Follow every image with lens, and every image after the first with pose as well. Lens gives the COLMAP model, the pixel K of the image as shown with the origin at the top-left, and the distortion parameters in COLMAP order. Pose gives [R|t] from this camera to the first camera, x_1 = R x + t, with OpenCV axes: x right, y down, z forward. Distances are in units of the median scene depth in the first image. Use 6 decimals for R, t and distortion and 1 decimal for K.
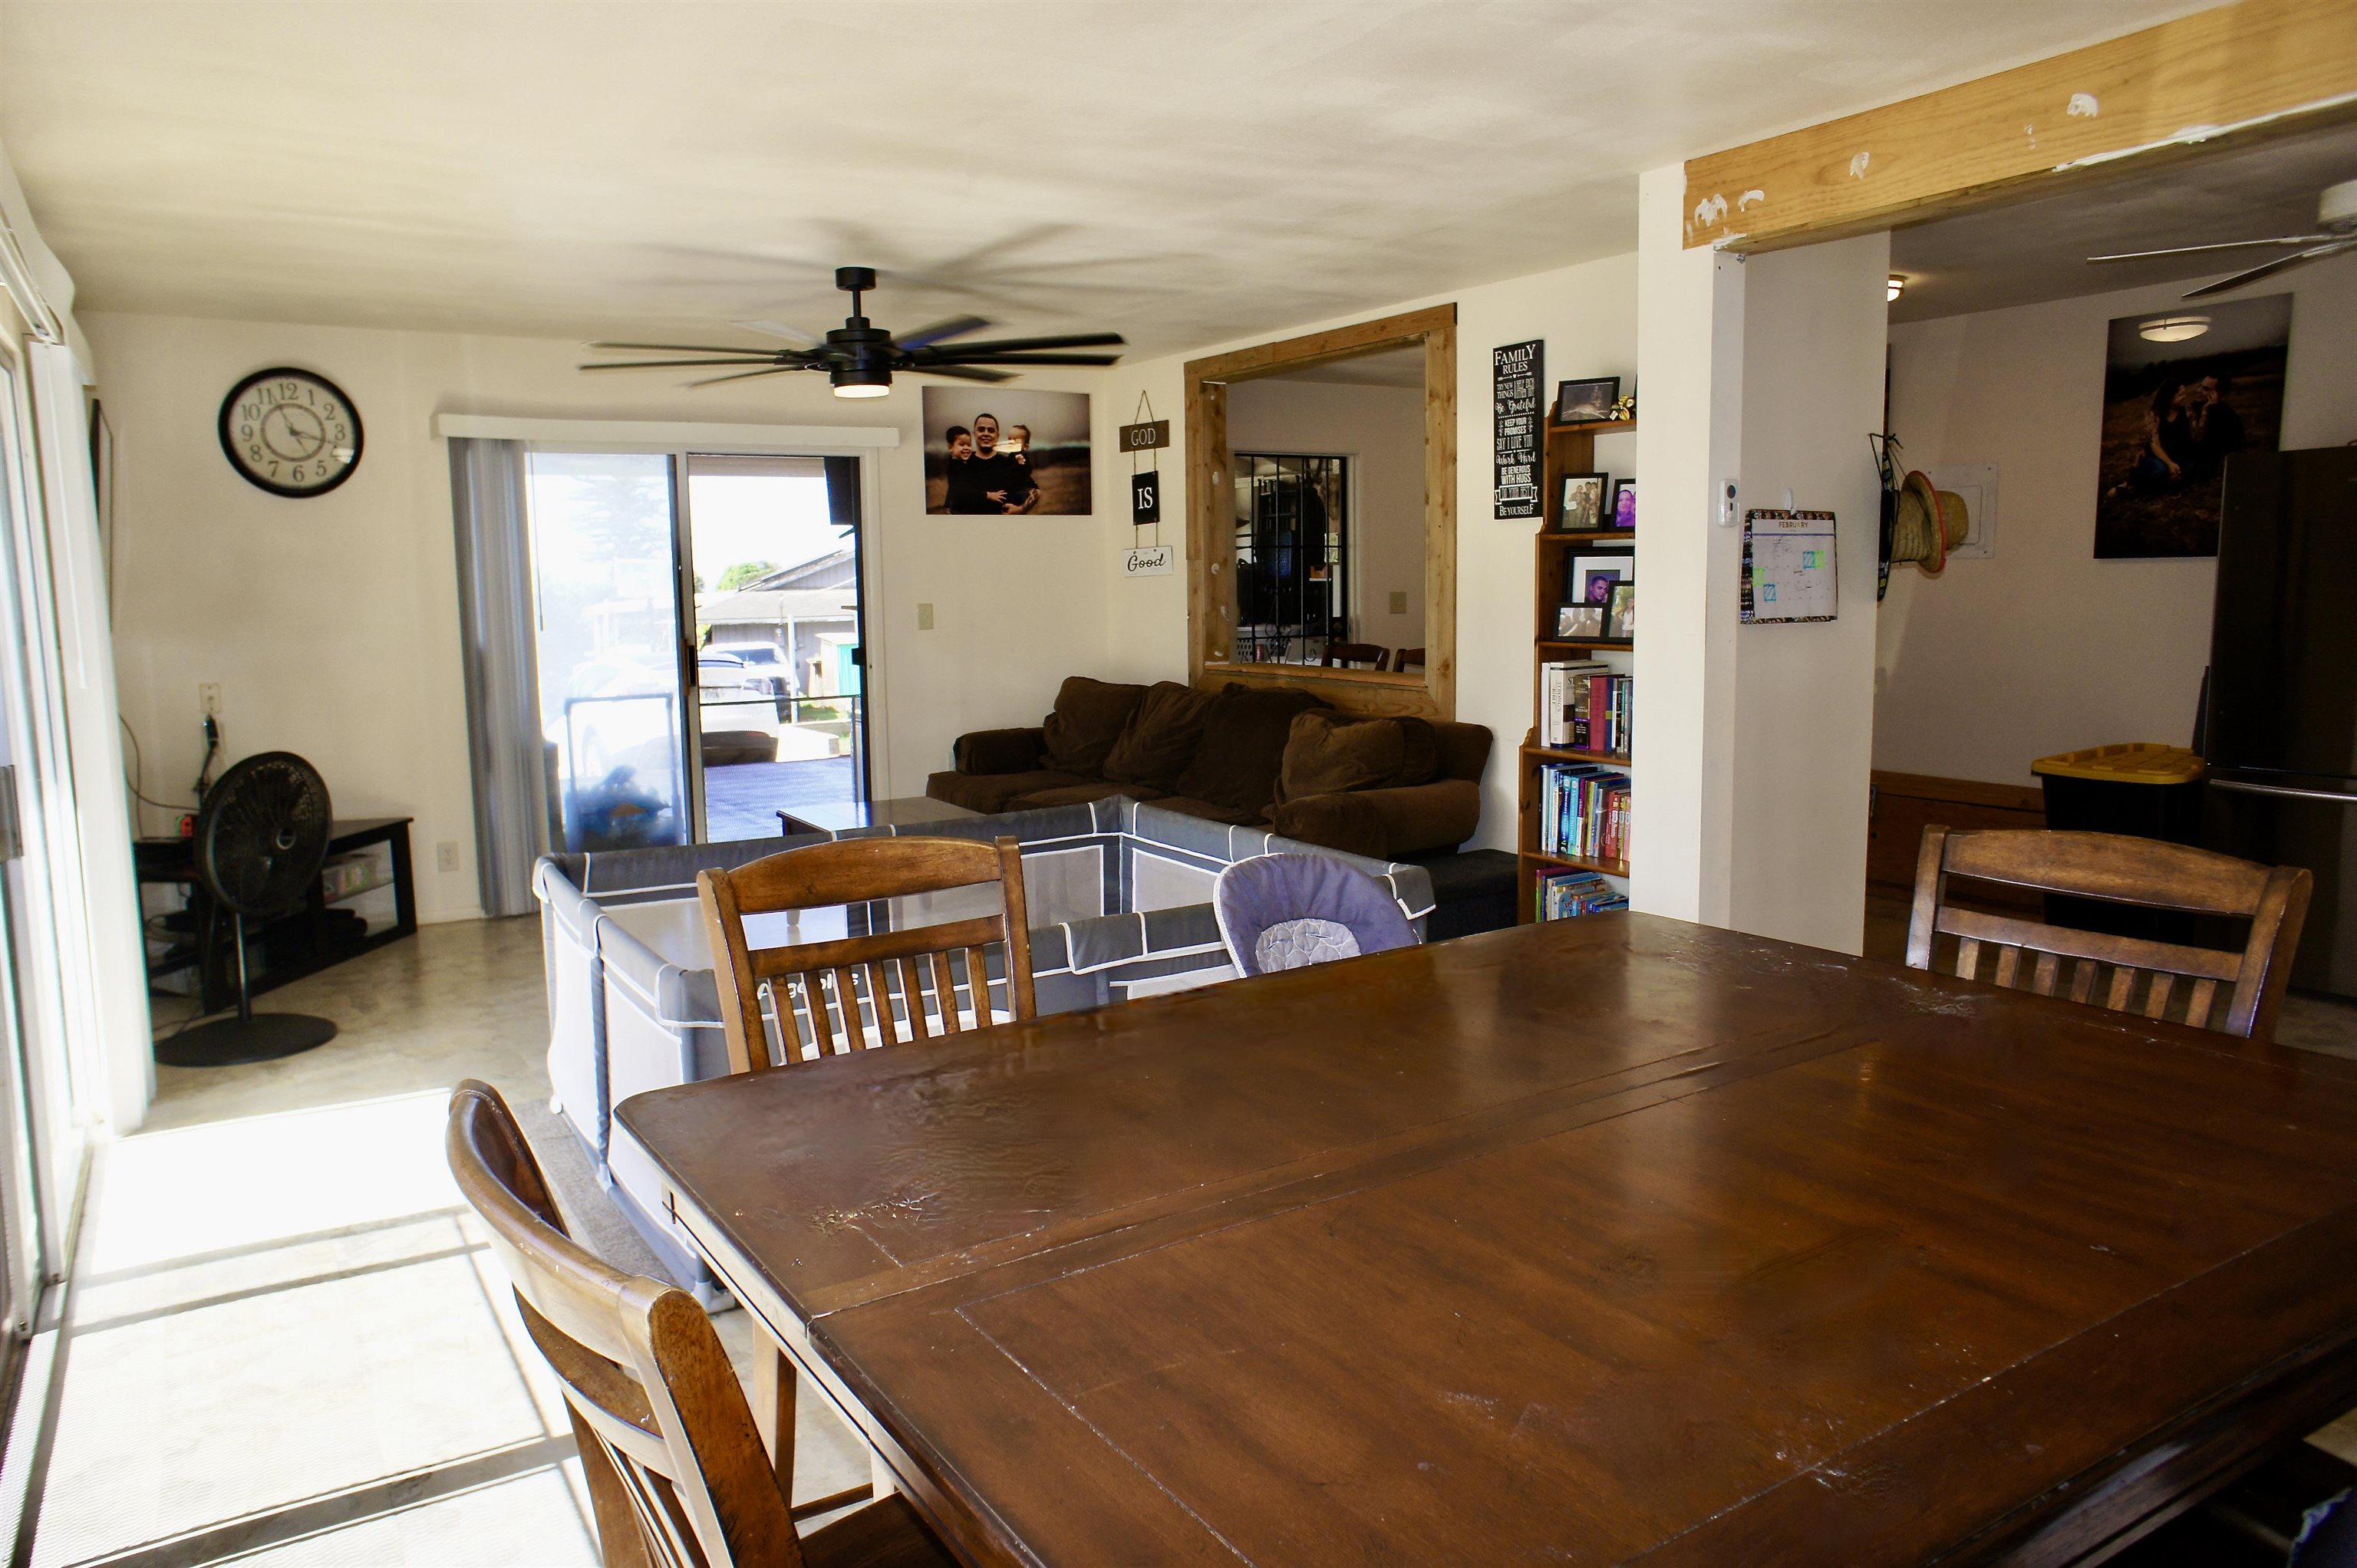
lens RADIAL K [[1586.6, 0, 1178.5], [0, 1586.6, 784.0], [0, 0, 1]] dist [-0.006779, -0.003125]
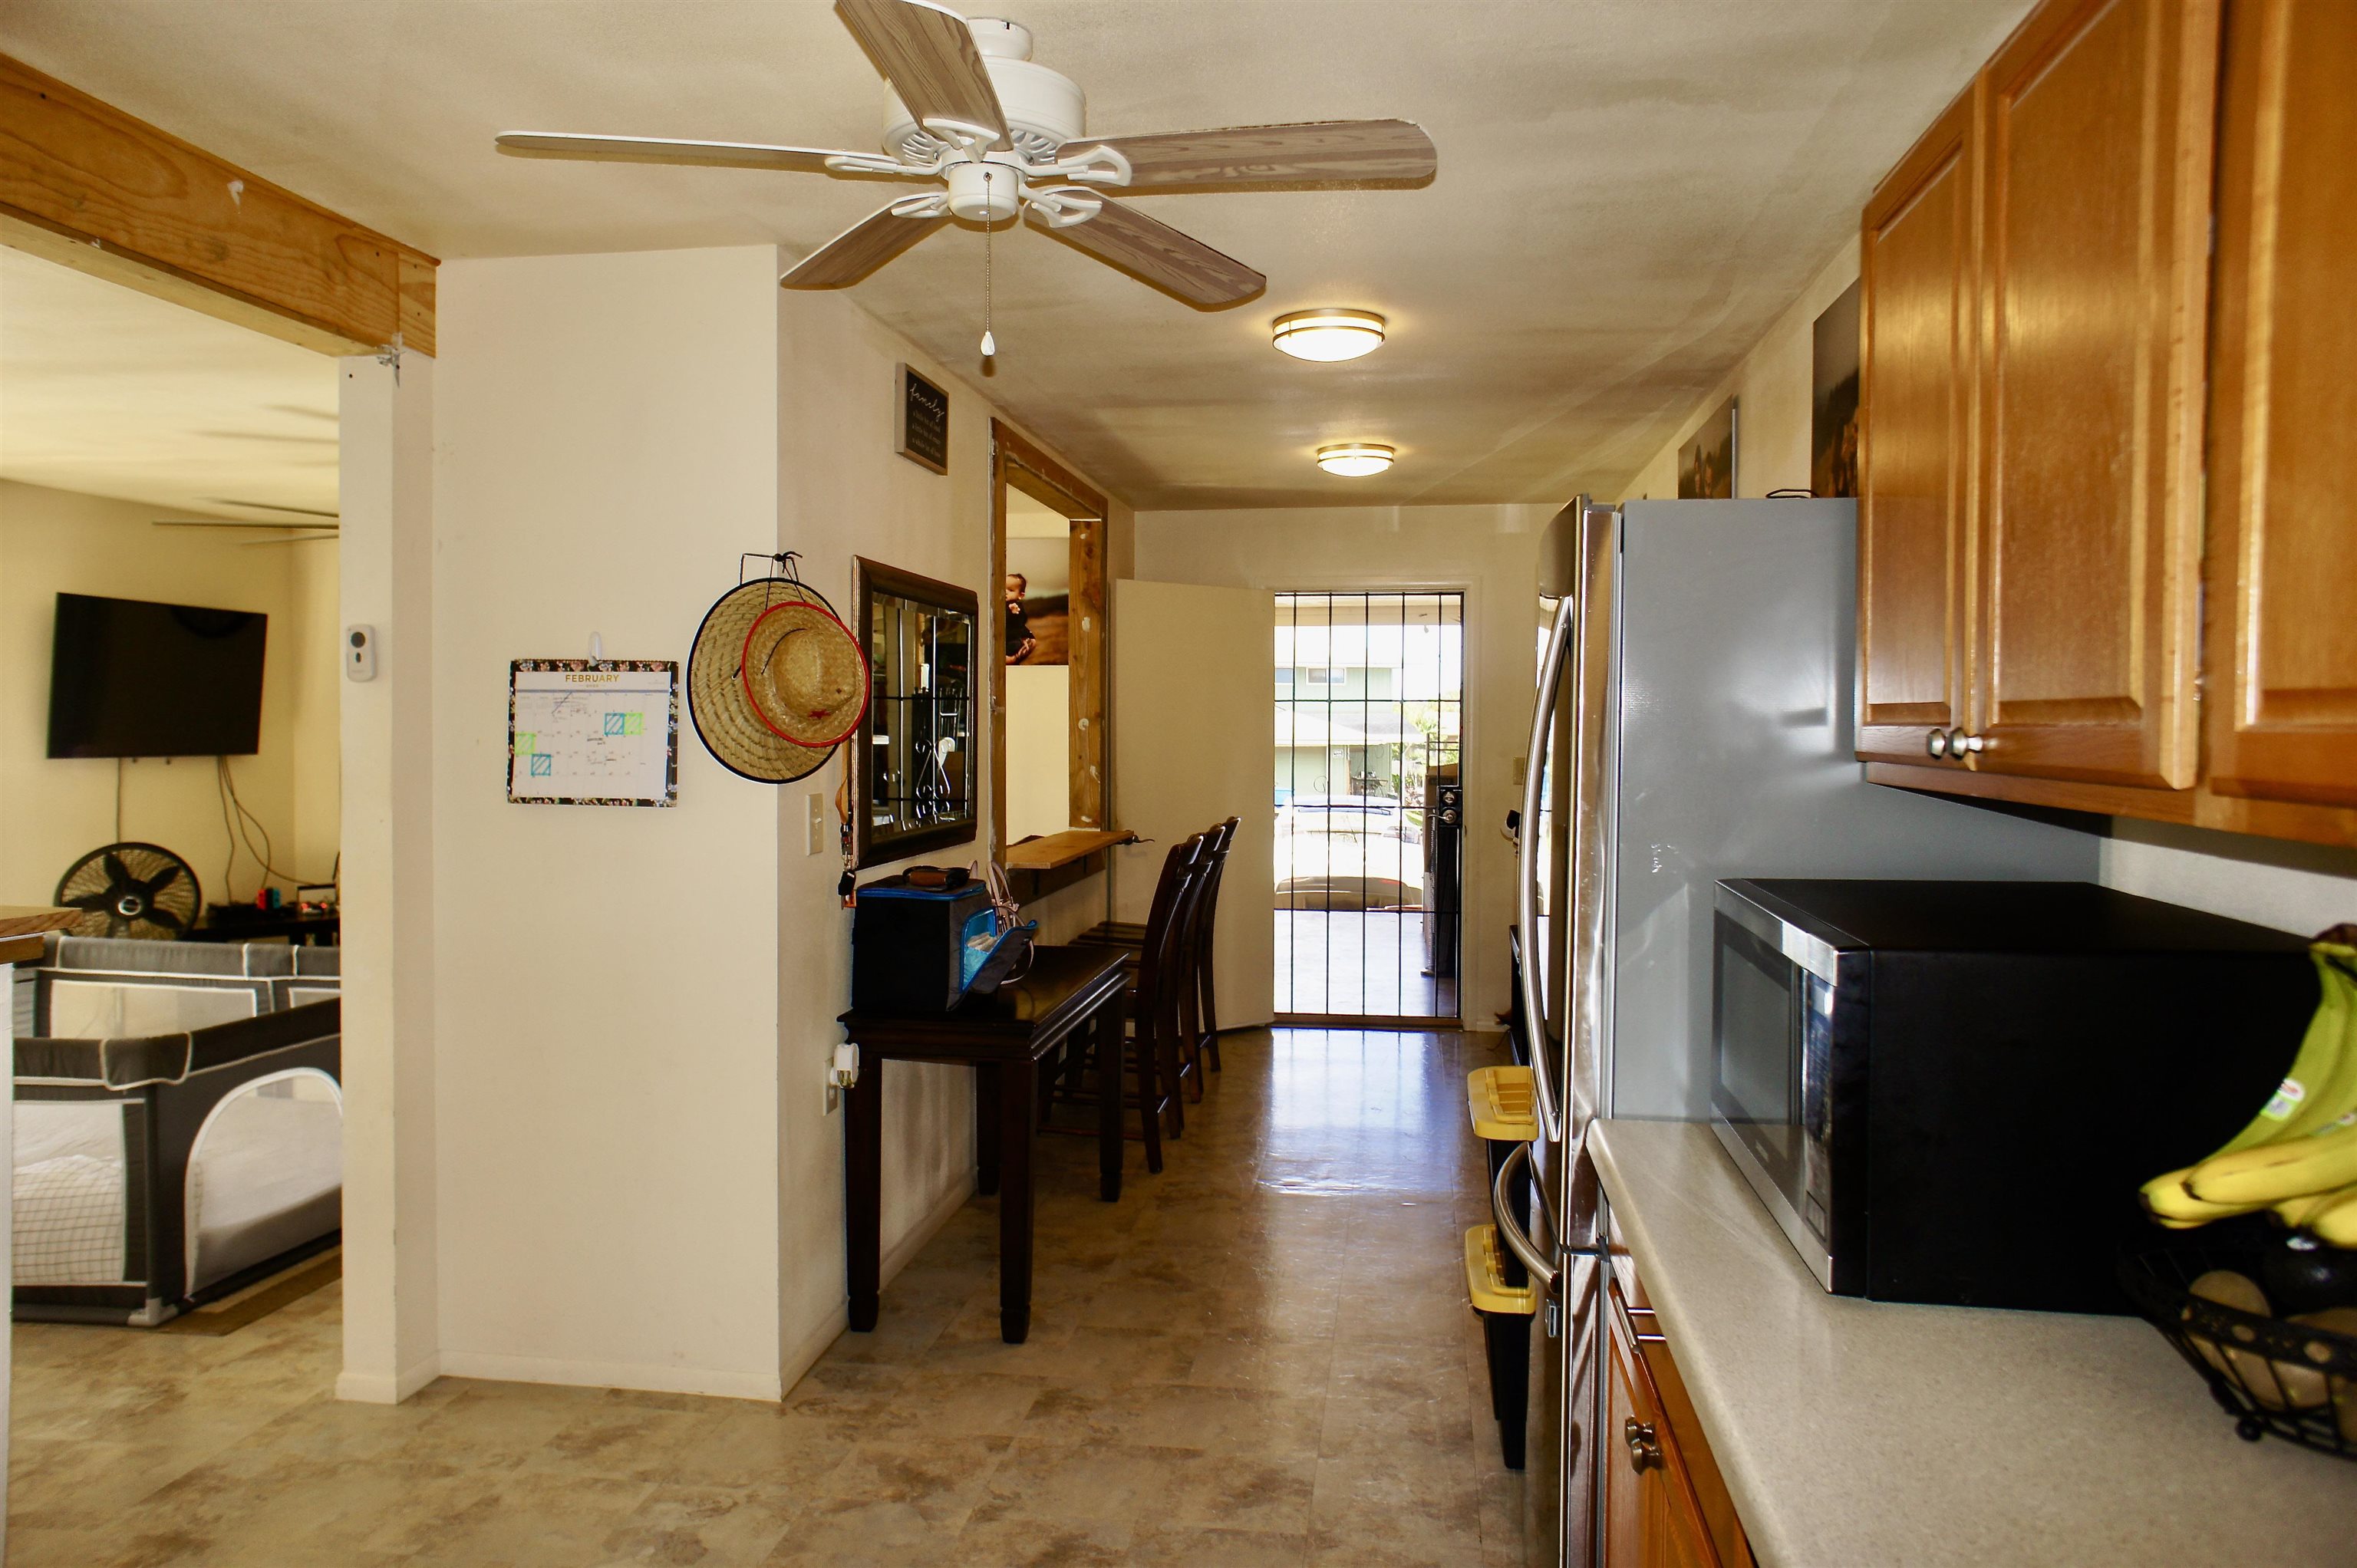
lens RADIAL K [[1586.6, 0, 1178.5], [0, 1586.6, 784.0], [0, 0, 1]] dist [-0.006779, -0.003125]
pose [[0.751790, 0.039428, -0.658222, 1.091634], [-0.098612, 0.993708, -0.053105, -0.100395], [0.651987, 0.104833, 0.750948, 0.616678]]
